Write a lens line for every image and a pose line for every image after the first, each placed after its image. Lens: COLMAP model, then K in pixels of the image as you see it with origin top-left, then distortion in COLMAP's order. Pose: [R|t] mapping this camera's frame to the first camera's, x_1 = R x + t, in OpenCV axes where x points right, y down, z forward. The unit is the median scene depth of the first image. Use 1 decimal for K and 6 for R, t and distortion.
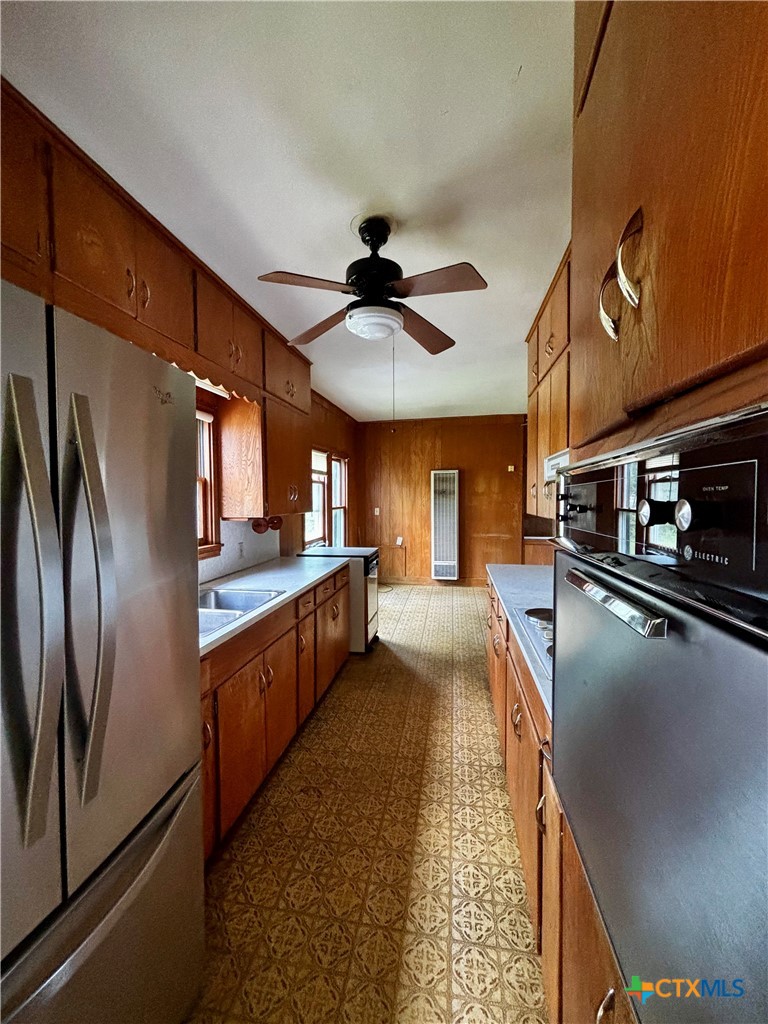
lens RADIAL K [[412.7, 0, 383.5], [0, 412.7, 512.4], [0, 0, 1]] dist [0.000859, -0.000003]
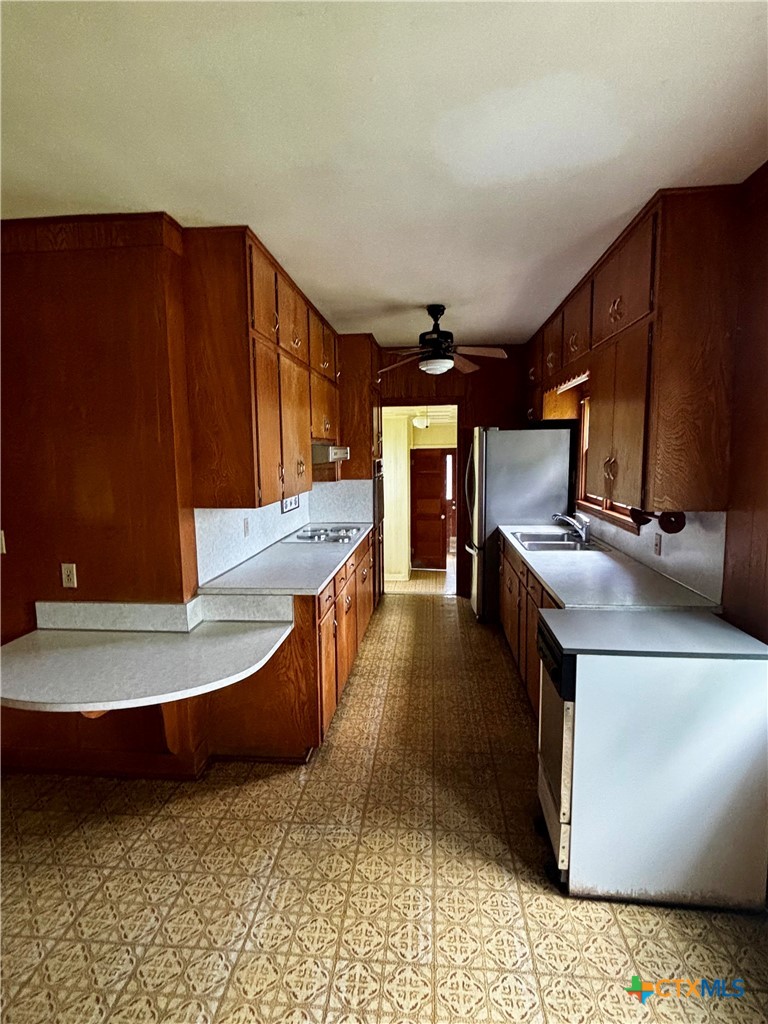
lens RADIAL K [[530.9, 0, 383.1], [0, 530.9, 513.3], [0, 0, 1]] dist [-0.000119, -0.001343]
pose [[-0.996866, 0.024244, -0.075305, 0.265522], [0.012284, 0.987777, 0.155389, -0.143579], [0.078152, 0.153977, -0.984979, 2.267789]]
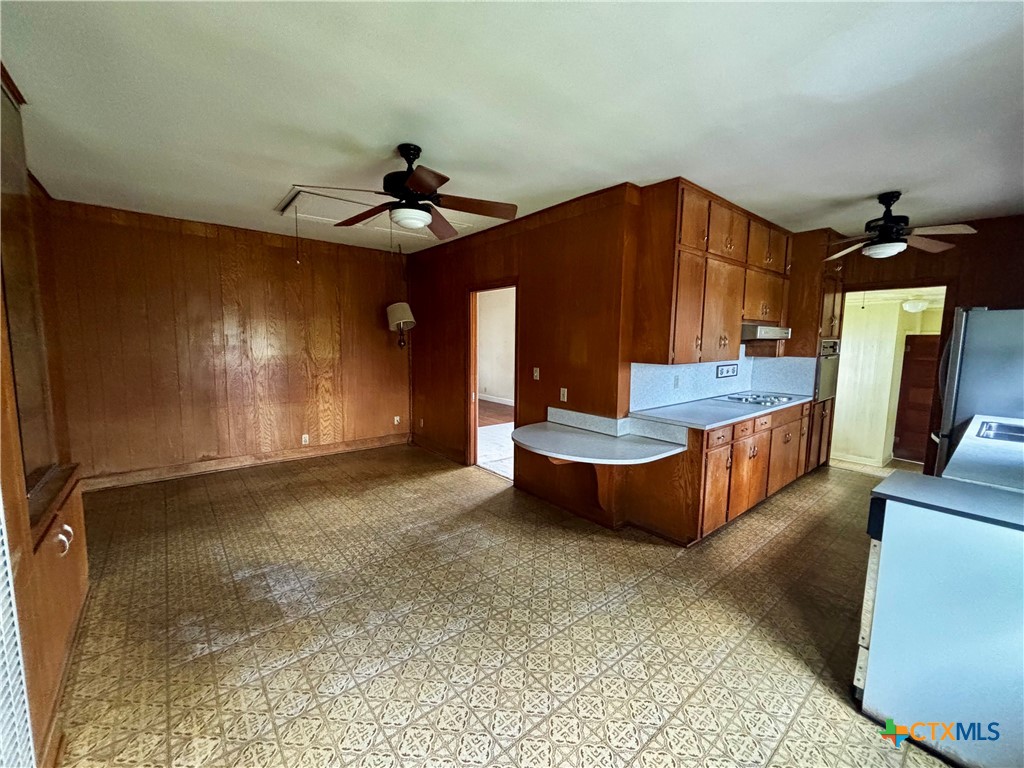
lens RADIAL K [[412.7, 0, 514.0], [0, 412.7, 382.6], [0, 0, 1]] dist [0.000859, -0.000003]
pose [[-0.762771, -0.072998, 0.642535, 0.005177], [0.017673, 0.990884, 0.133554, -0.112480], [-0.646427, 0.113227, -0.754527, 2.428210]]
